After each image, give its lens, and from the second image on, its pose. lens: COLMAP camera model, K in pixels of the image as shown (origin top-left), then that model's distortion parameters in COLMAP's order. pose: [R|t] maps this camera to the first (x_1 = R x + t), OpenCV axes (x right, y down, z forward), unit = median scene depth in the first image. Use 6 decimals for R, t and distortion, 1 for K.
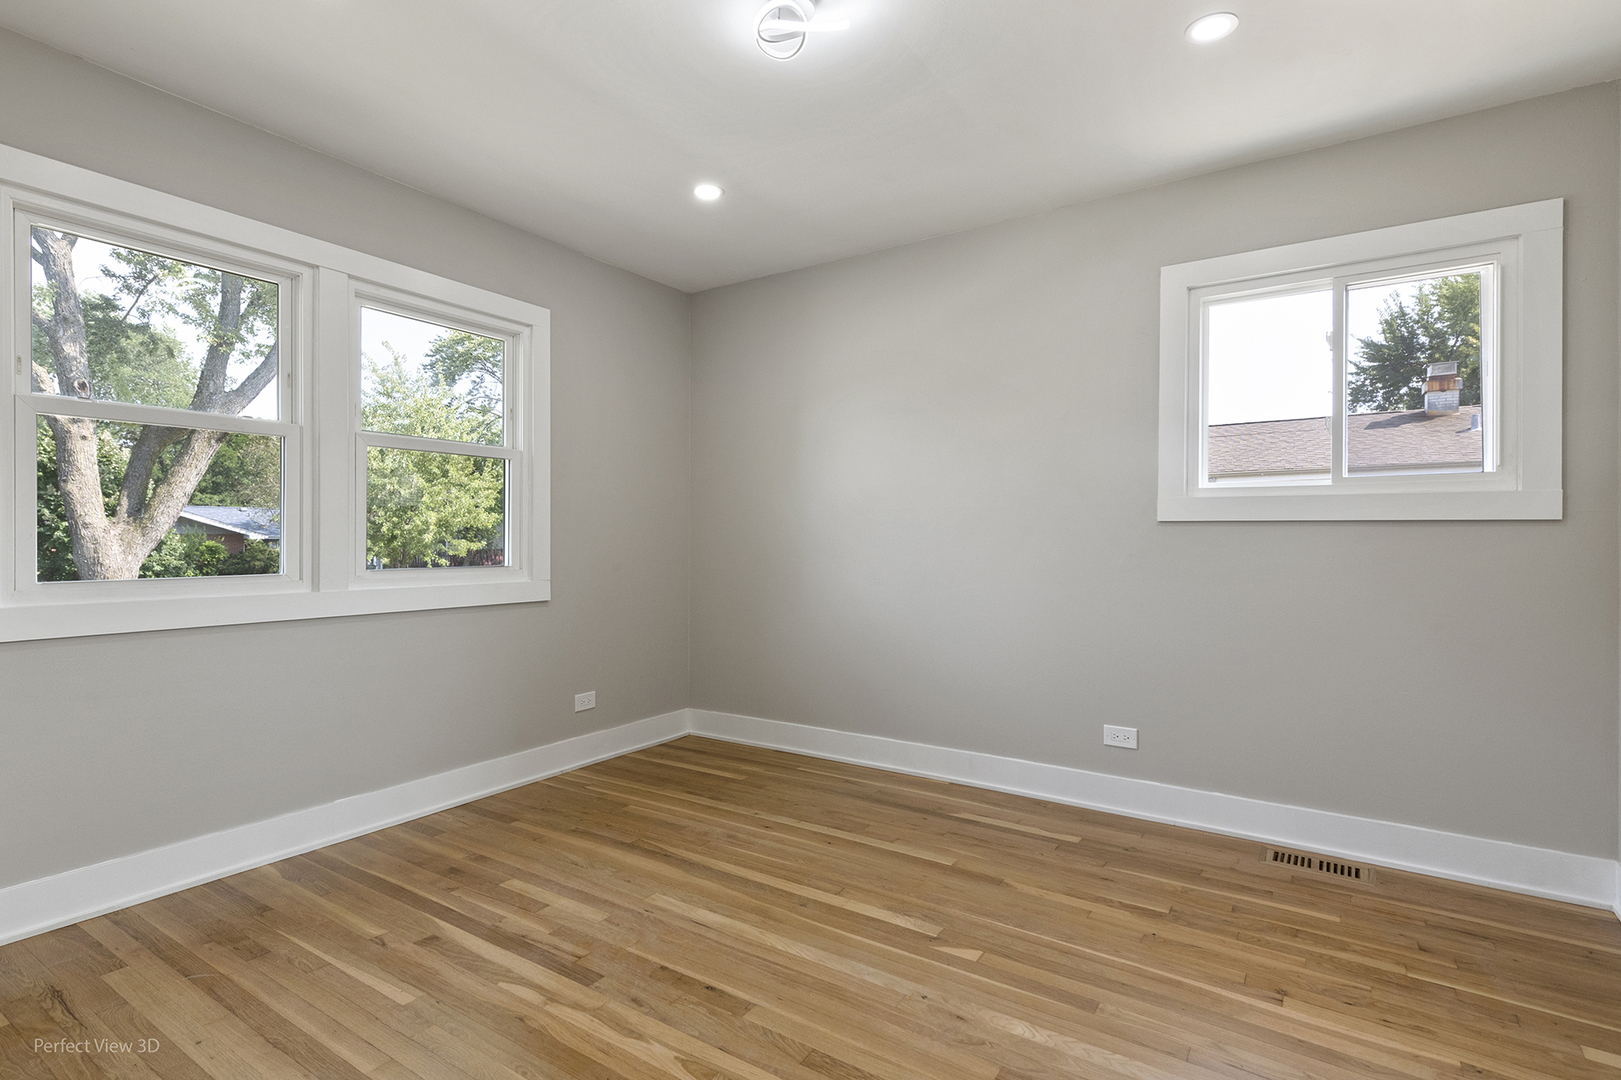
lens RADIAL K [[785.2, 0, 806.5], [0, 785.2, 542.0], [0, 0, 1]] dist [0.001977, 0.000460]
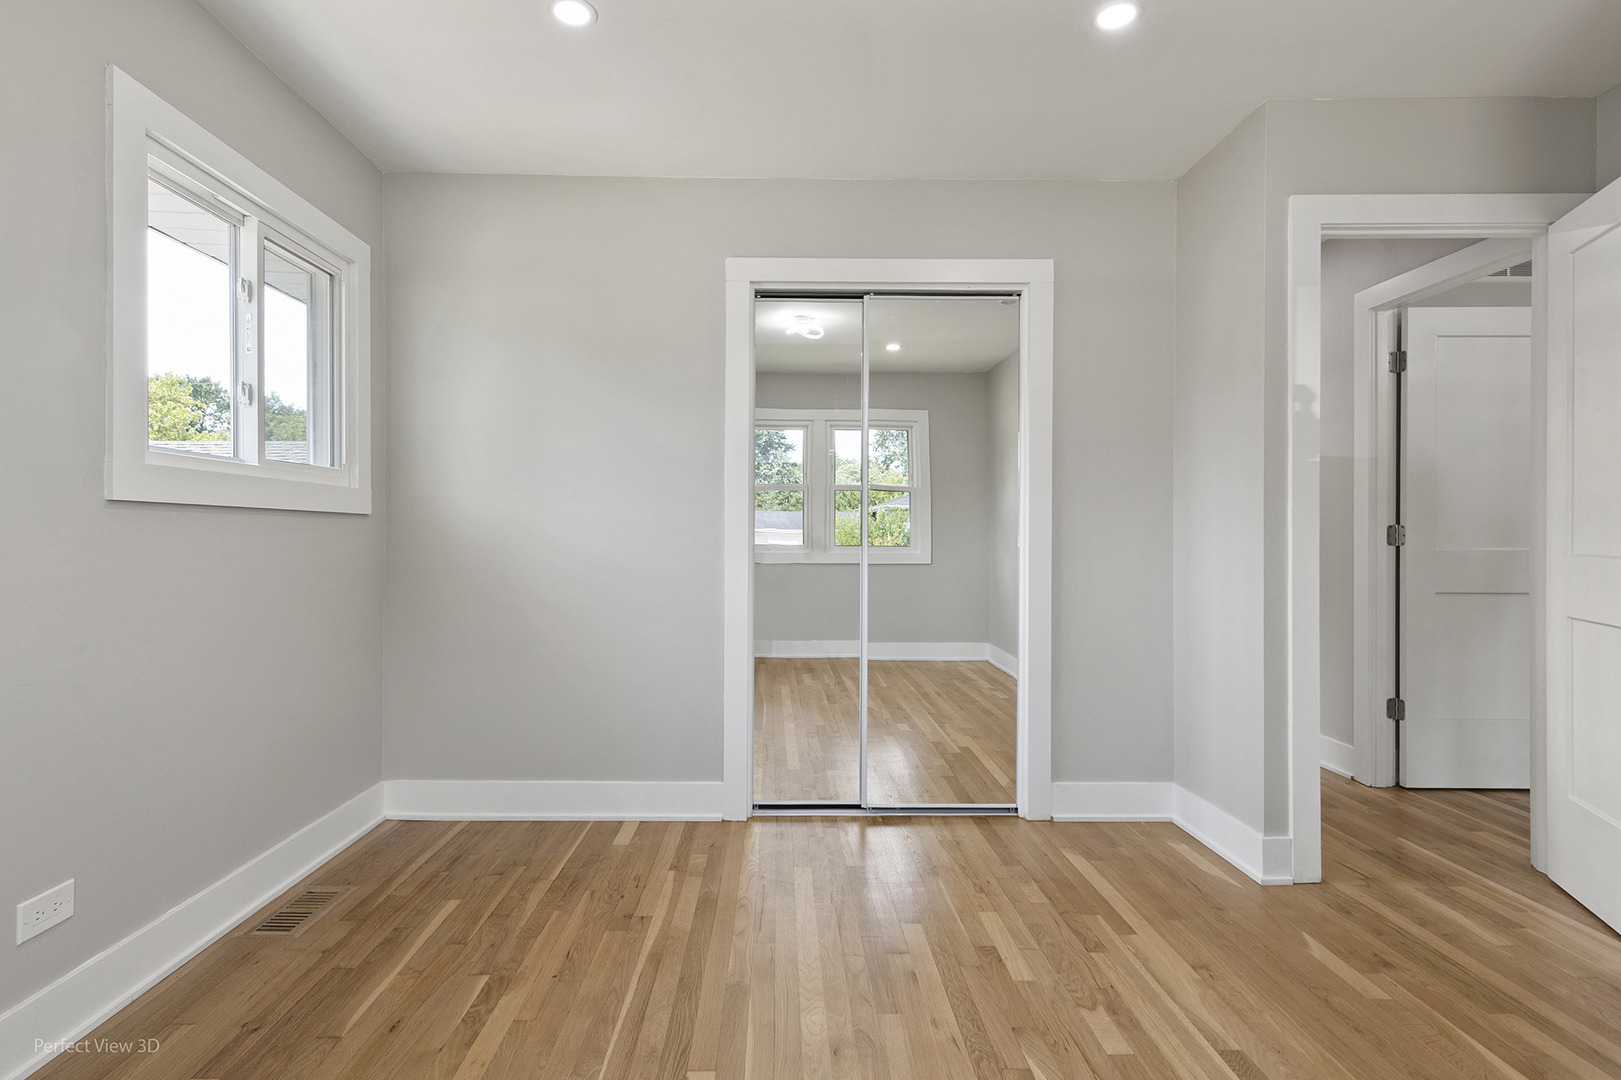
lens RADIAL K [[785.2, 0, 798.3], [0, 785.2, 532.5], [0, 0, 1]] dist [0.001977, 0.000460]
pose [[-0.562961, -0.008720, 0.826438, -0.421286], [-0.004355, 0.999962, 0.007583, -0.011823], [-0.826472, 0.000670, -0.562977, 1.202979]]
